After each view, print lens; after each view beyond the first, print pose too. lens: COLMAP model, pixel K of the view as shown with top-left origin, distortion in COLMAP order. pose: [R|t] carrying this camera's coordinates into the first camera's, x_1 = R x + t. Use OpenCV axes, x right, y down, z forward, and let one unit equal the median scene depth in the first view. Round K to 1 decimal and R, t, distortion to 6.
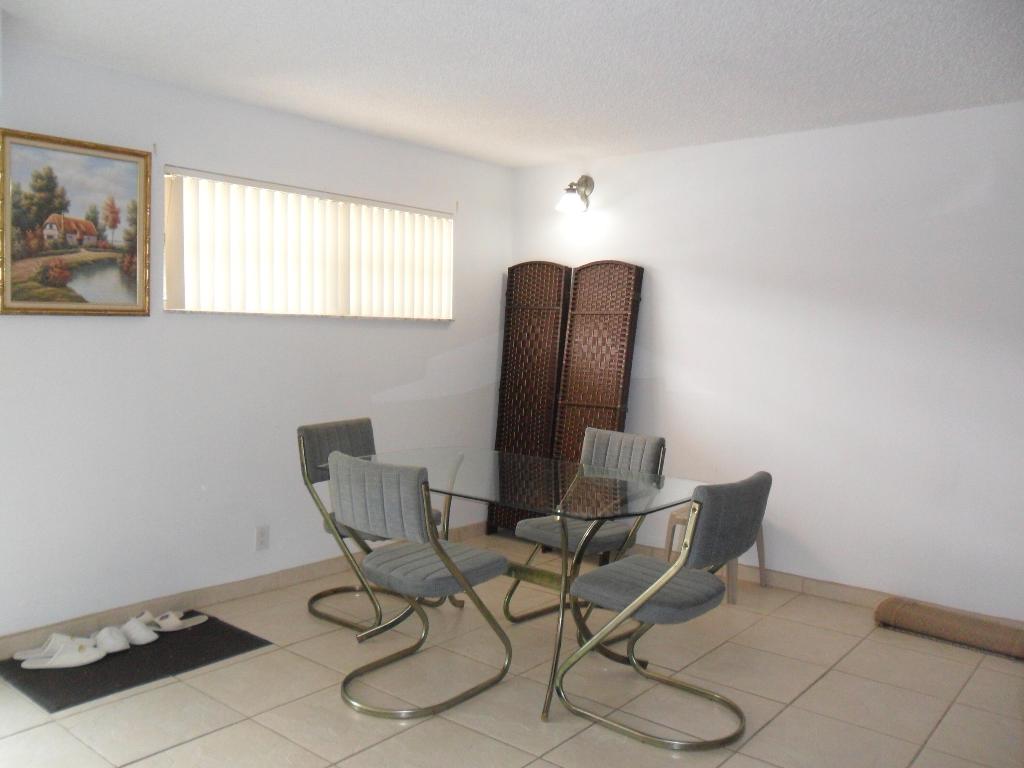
lens RADIAL K [[843.1, 0, 512.0], [0, 843.1, 385.2], [0, 0, 1]] dist [-0.013116, 0.022630]
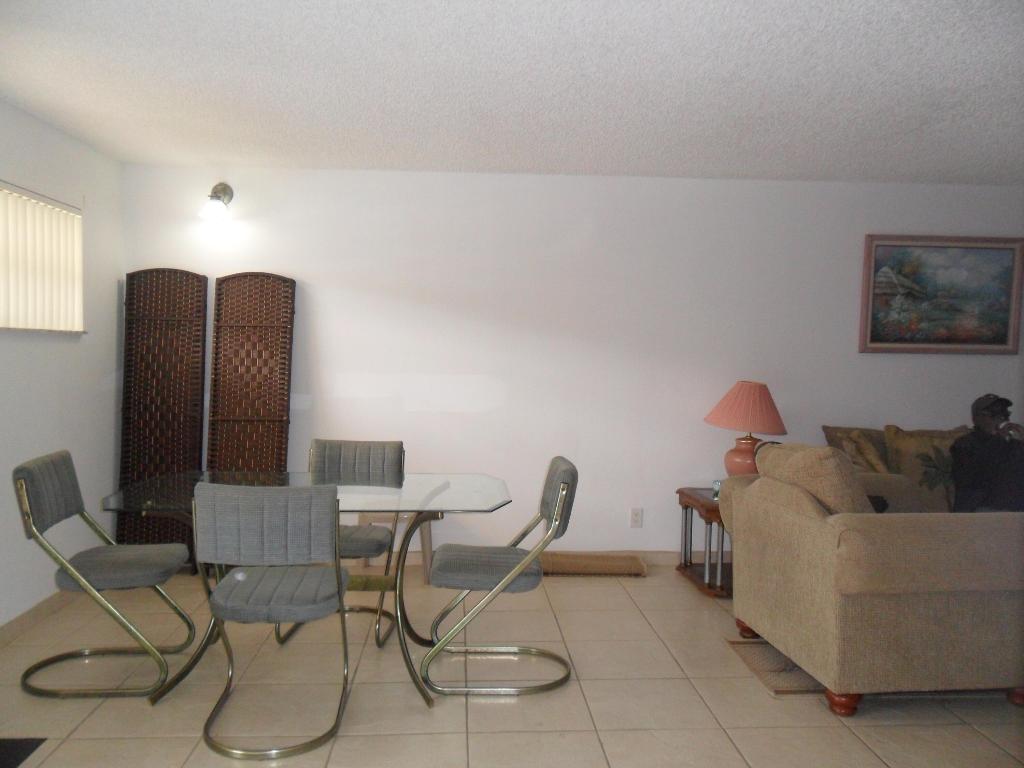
lens RADIAL K [[843.1, 0, 506.4], [0, 843.1, 382.7], [0, 0, 1]] dist [-0.013116, 0.022630]
pose [[0.734677, -0.039156, 0.677286, -0.447179], [0.047319, 0.998859, 0.006419, -0.013711], [-0.676765, 0.027332, 0.735691, 0.096671]]
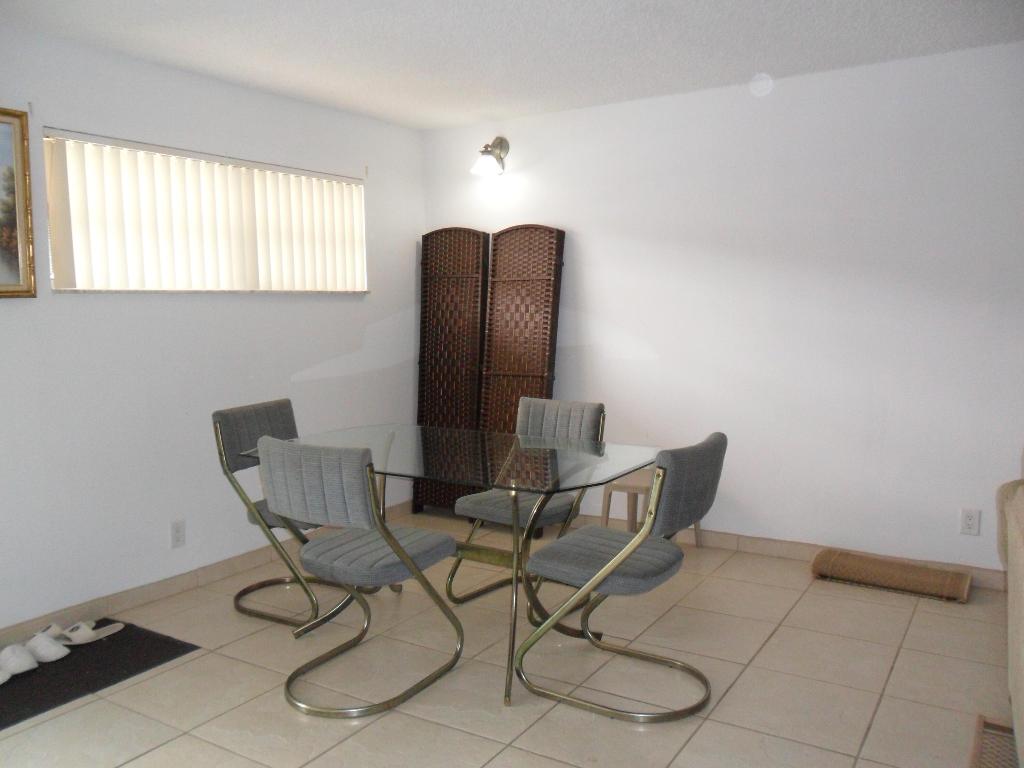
lens RADIAL K [[843.1, 0, 509.8], [0, 843.1, 381.6], [0, 0, 1]] dist [-0.013116, 0.022630]
pose [[0.991312, -0.047266, 0.122746, -0.043707], [0.043735, 0.998553, 0.031299, 0.001631], [-0.124047, -0.025658, 0.991944, 0.045783]]
